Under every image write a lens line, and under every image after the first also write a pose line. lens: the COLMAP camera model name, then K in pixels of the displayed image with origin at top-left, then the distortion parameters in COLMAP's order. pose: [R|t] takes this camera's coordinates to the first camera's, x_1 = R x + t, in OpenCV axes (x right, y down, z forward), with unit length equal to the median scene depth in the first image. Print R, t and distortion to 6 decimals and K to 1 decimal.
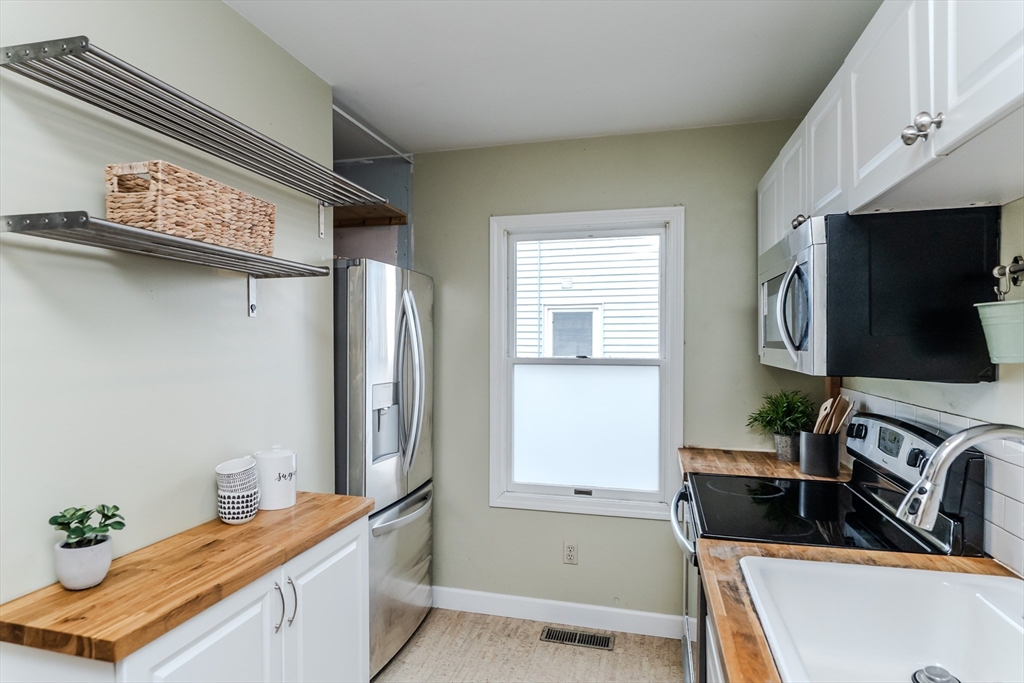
lens RADIAL K [[596.7, 0, 485.4], [0, 596.7, 347.8], [0, 0, 1]] dist [0.001025, -0.003000]
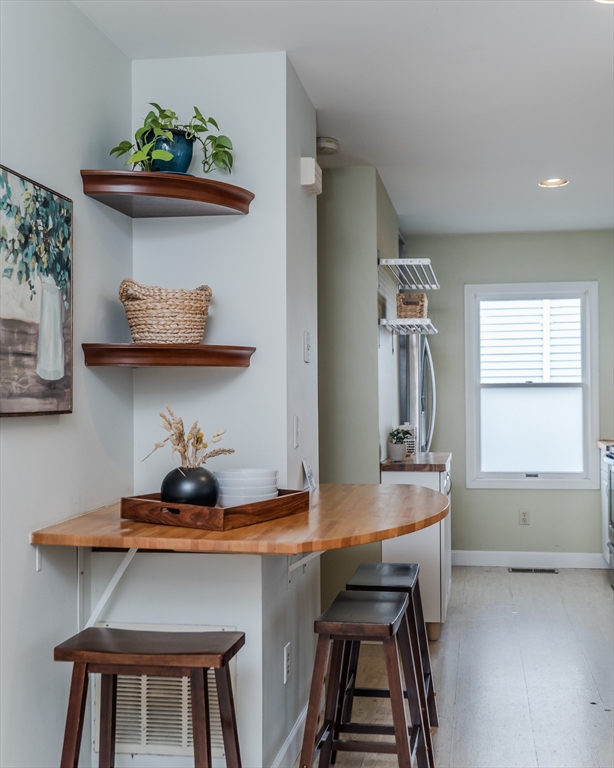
lens RADIAL K [[839.9, 0, 305.7], [0, 839.9, 388.4], [0, 0, 1]] dist [-0.055041, 0.000000]
pose [[0.996599, -0.007190, 0.082095, -0.632676], [0.008637, 0.999813, -0.017279, 0.070658], [-0.081955, 0.017930, 0.996475, -1.131335]]
